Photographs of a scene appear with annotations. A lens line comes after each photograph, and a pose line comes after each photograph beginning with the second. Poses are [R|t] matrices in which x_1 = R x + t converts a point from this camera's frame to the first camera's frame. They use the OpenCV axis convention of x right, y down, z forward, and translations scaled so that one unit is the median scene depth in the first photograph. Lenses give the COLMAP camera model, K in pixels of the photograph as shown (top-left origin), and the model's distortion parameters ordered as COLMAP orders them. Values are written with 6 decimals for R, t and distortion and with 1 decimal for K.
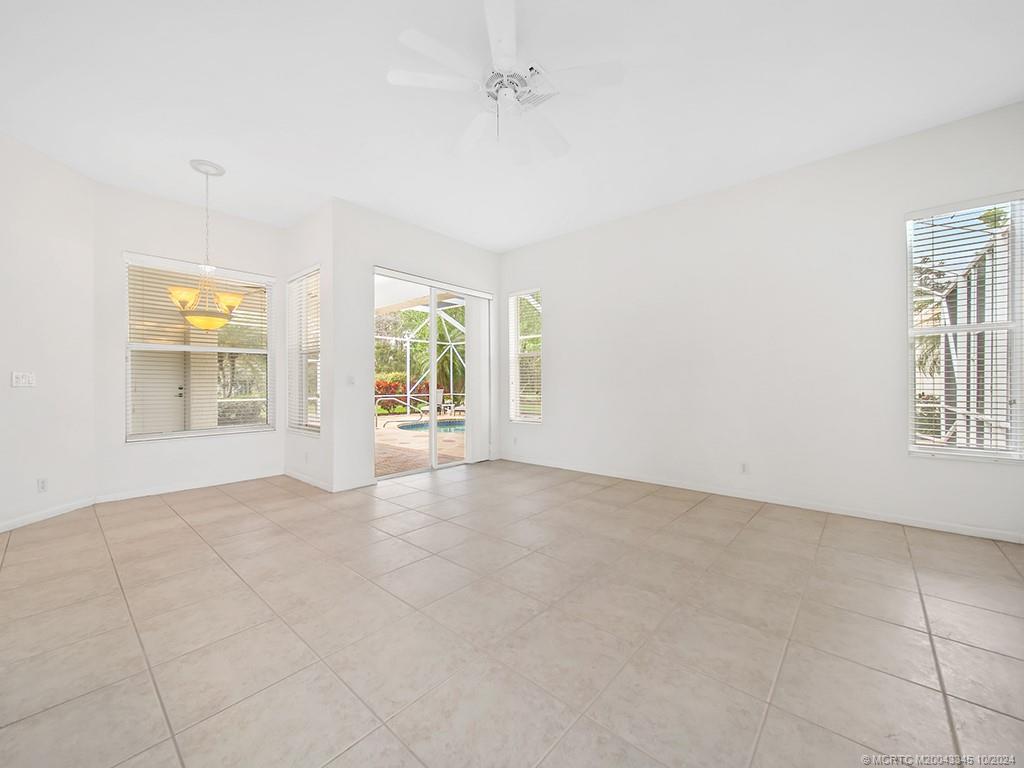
lens RADIAL K [[403.0, 0, 529.0], [0, 403.0, 379.7], [0, 0, 1]] dist [0.004887, -0.000658]
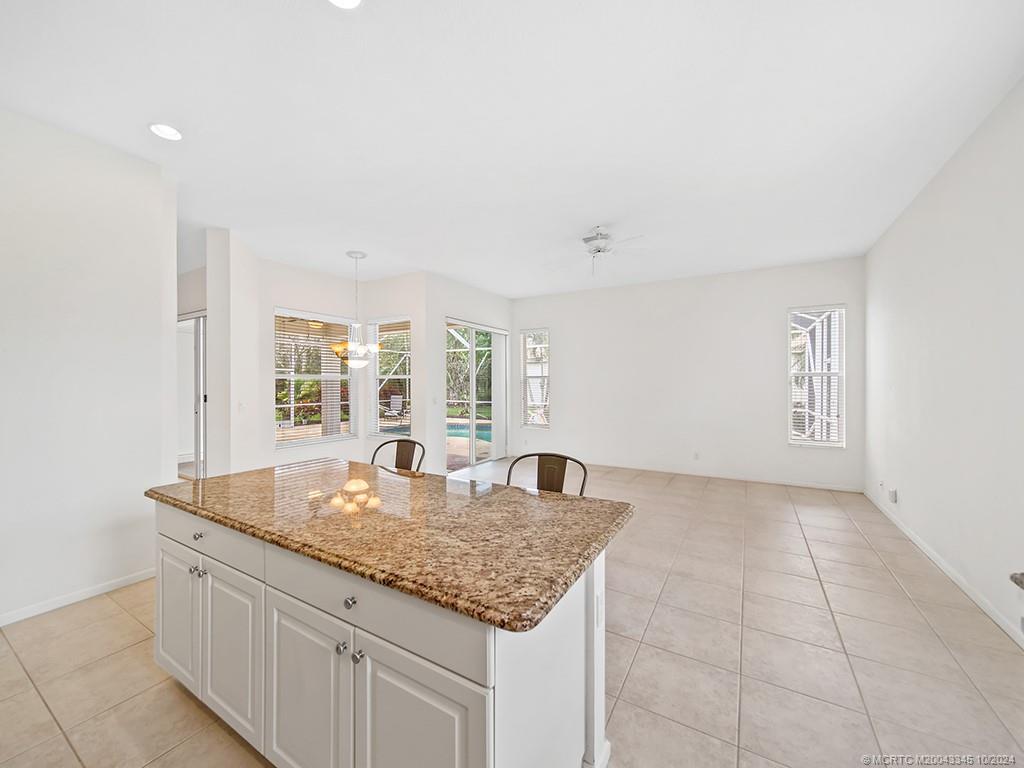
lens RADIAL K [[403.0, 0, 508.3], [0, 403.0, 381.3], [0, 0, 1]] dist [0.004887, -0.000658]
pose [[0.987477, 0.003424, 0.157723, -0.308498], [-0.003659, 0.999993, 0.001202, -0.051142], [-0.157718, -0.001764, 0.987483, -0.306829]]
